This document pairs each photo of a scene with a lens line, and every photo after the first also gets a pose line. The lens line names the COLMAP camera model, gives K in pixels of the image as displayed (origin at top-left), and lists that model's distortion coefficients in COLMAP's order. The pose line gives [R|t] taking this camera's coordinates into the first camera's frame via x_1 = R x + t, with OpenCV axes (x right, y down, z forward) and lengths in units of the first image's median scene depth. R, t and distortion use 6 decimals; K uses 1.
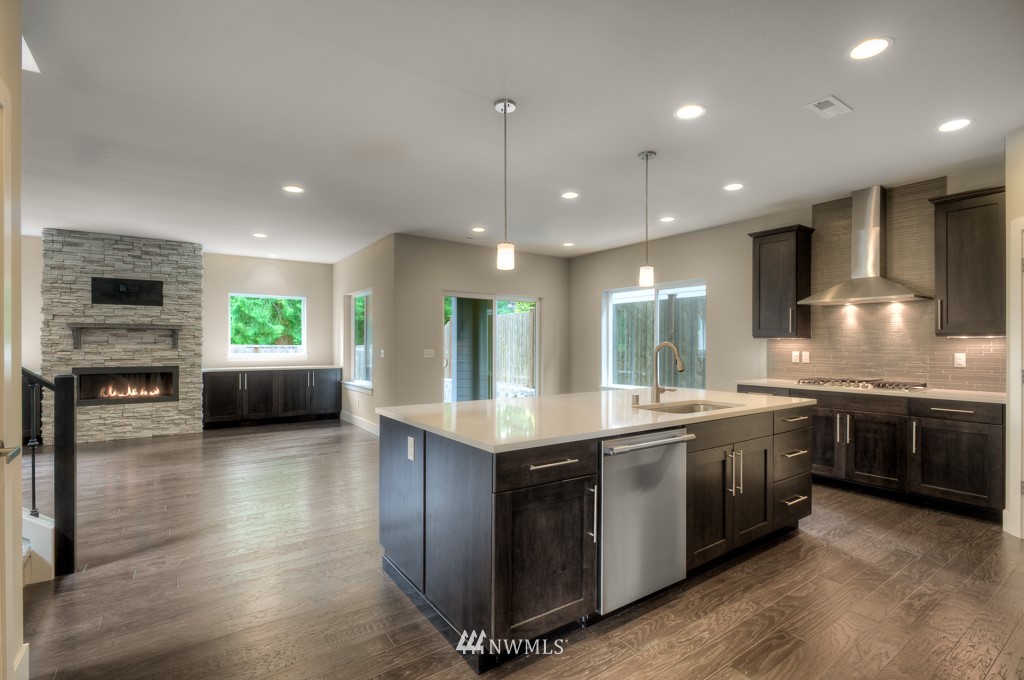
lens RADIAL K [[484.4, 0, 513.4], [0, 484.4, 345.4], [0, 0, 1]] dist [-0.005580, 0.000823]
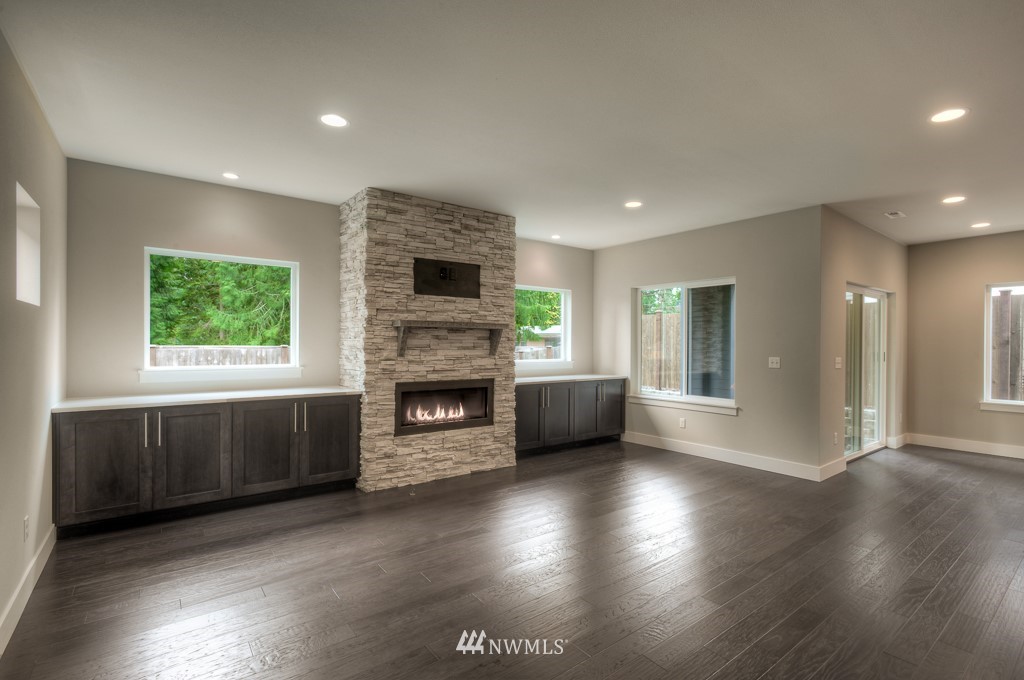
lens RADIAL K [[484.4, 0, 516.1], [0, 484.4, 344.9], [0, 0, 1]] dist [-0.005580, 0.000823]
pose [[0.999560, 0.004903, 0.029247, -0.709483], [-0.004944, 0.999987, 0.001331, -0.011220], [-0.029240, -0.001475, 0.999571, 0.254897]]
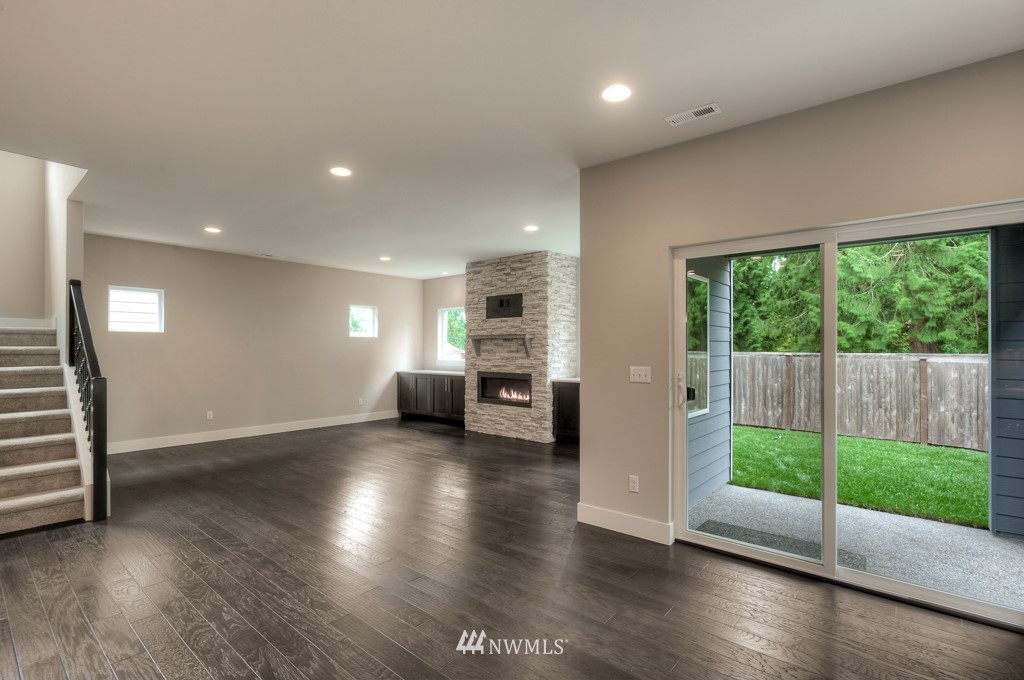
lens RADIAL K [[484.4, 0, 536.6], [0, 484.4, 343.4], [0, 0, 1]] dist [-0.005580, 0.000823]
pose [[0.252989, -0.007320, -0.967441, 0.316965], [-0.000773, 0.999970, -0.007769, -0.015083], [0.967469, 0.002714, 0.252976, 0.780856]]
